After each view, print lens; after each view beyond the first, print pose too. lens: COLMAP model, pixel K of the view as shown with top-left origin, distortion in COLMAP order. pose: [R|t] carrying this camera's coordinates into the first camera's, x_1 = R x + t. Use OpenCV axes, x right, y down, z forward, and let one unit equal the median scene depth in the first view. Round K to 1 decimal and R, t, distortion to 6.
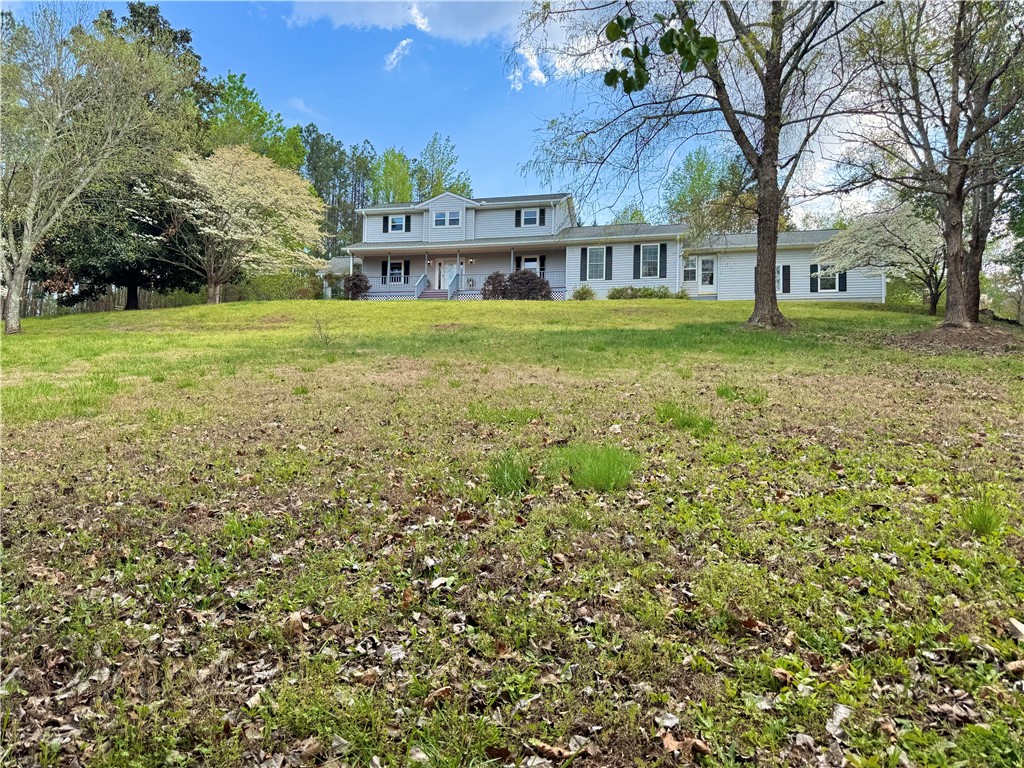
lens RADIAL K [[713.8, 0, 512.0], [0, 713.8, 384.0], [0, 0, 1]] dist [0.095094, -0.000054]
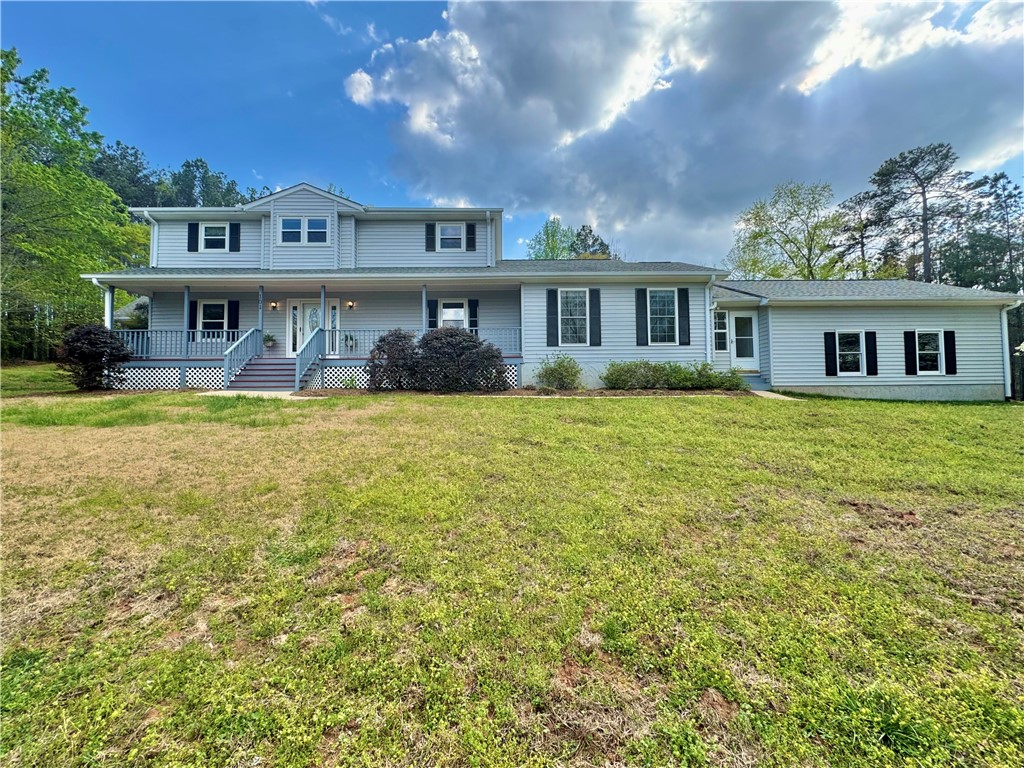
lens RADIAL K [[420.7, 0, 512.0], [0, 420.7, 384.0], [0, 0, 1]] dist [-0.002038, -0.000112]
pose [[0.968007, -0.019094, 0.250194, -0.016024], [0.012409, 0.999523, 0.028269, -0.116201], [-0.250614, -0.024260, 0.967783, 0.636584]]
